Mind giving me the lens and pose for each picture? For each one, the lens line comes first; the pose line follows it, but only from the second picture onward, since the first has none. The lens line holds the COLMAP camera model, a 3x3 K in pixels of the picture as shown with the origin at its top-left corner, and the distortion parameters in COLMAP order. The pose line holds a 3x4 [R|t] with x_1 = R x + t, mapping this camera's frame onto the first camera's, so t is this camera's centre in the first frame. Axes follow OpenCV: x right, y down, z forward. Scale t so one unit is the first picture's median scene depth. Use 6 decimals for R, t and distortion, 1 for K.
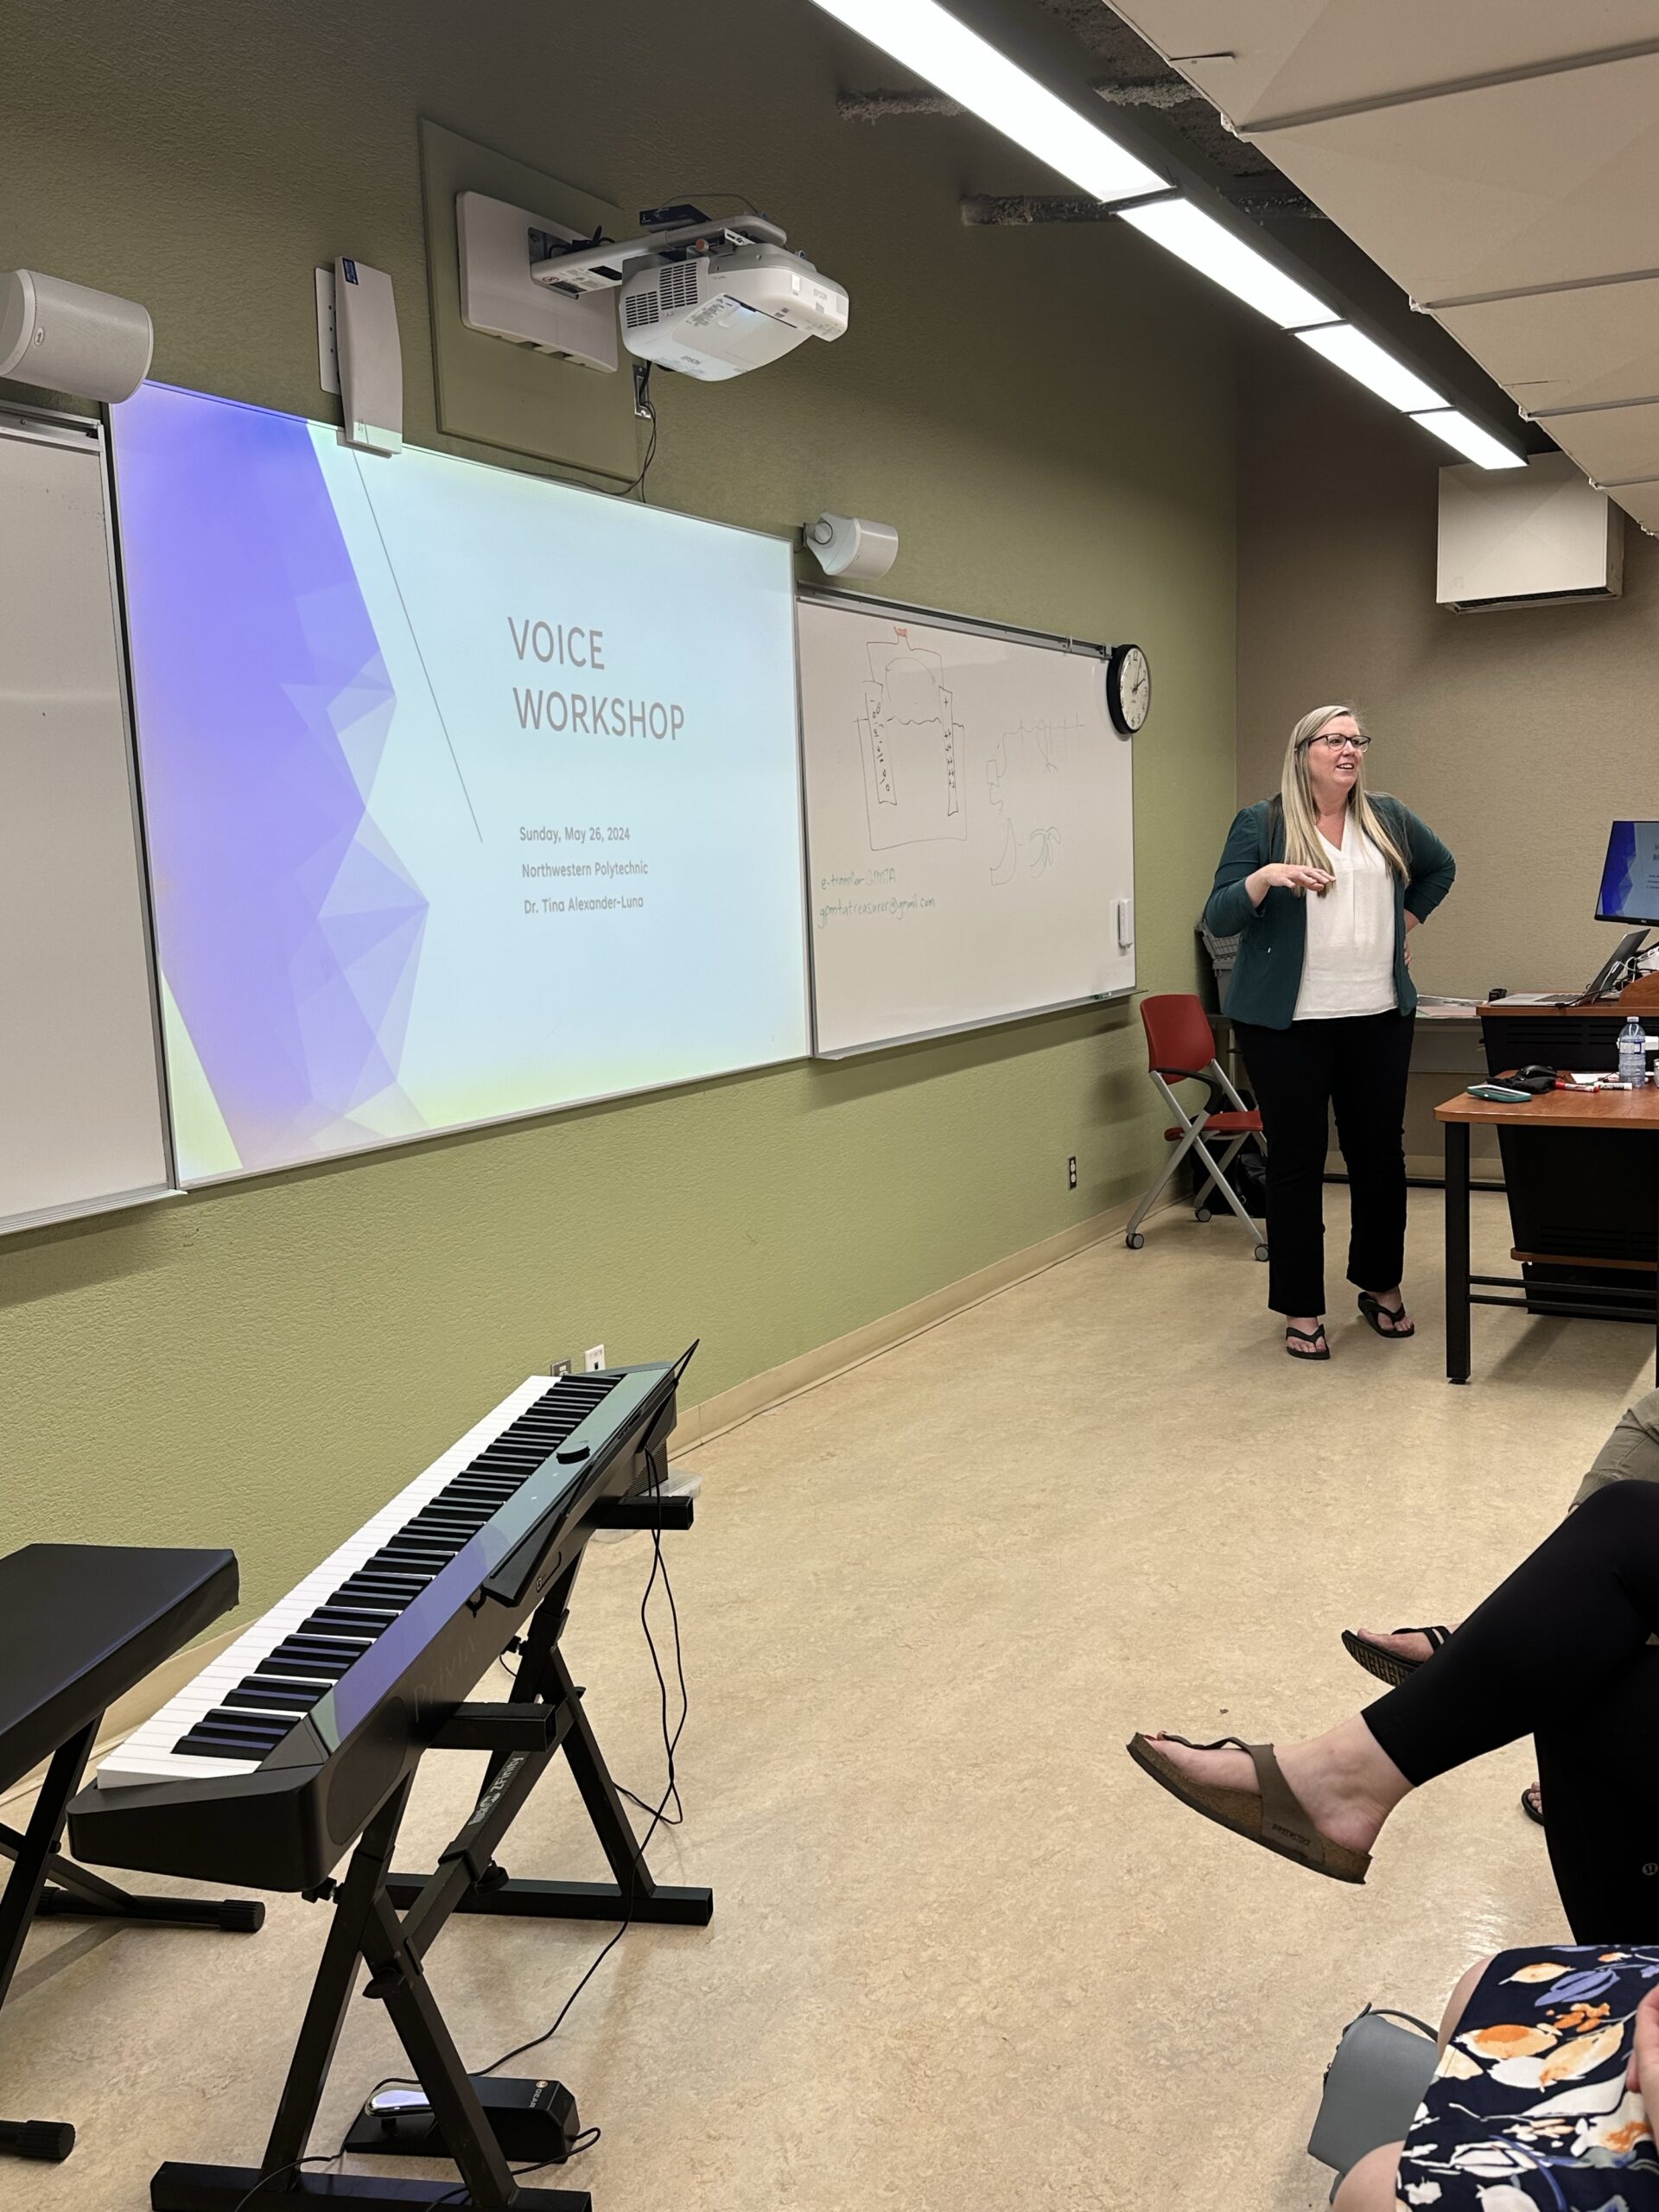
lens RADIAL K [[1898.8, 0, 829.5], [0, 1898.8, 1106.0], [0, 0, 1]] dist [0.170510, -0.384923]
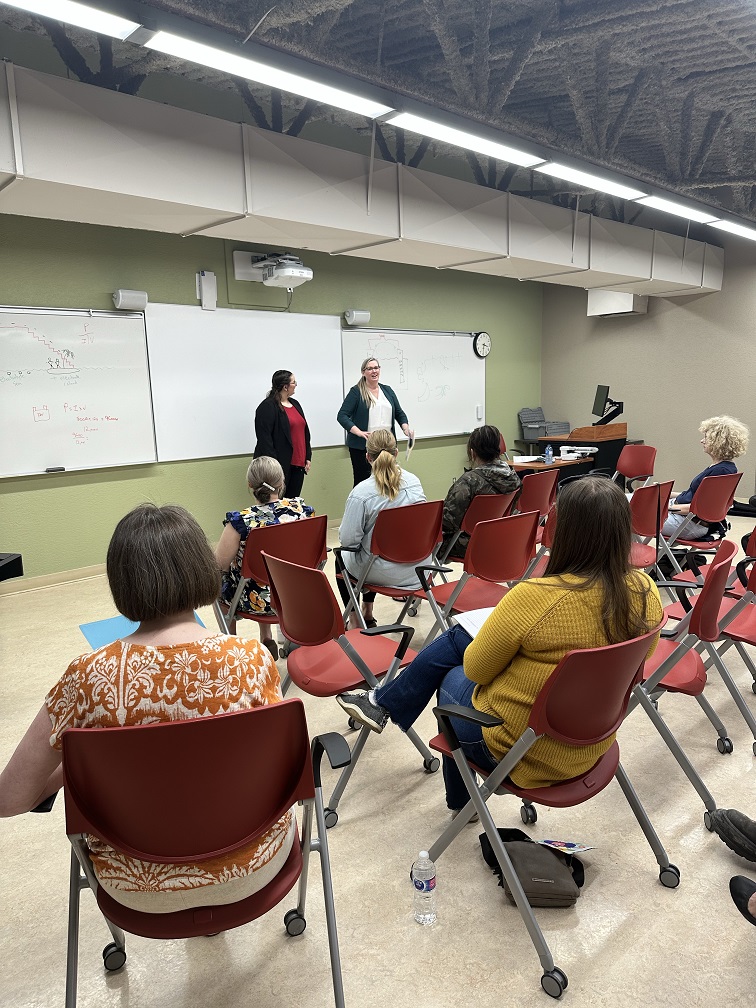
lens RADIAL K [[723.7, 0, 378.0], [0, 723.7, 504.0], [0, 0, 1]] dist [0.047570, -0.003358]
pose [[0.958581, 0.050411, -0.280324, 0.502719], [-0.040813, 0.998367, 0.039975, 0.035466], [0.281881, -0.026879, 0.959073, -0.450680]]
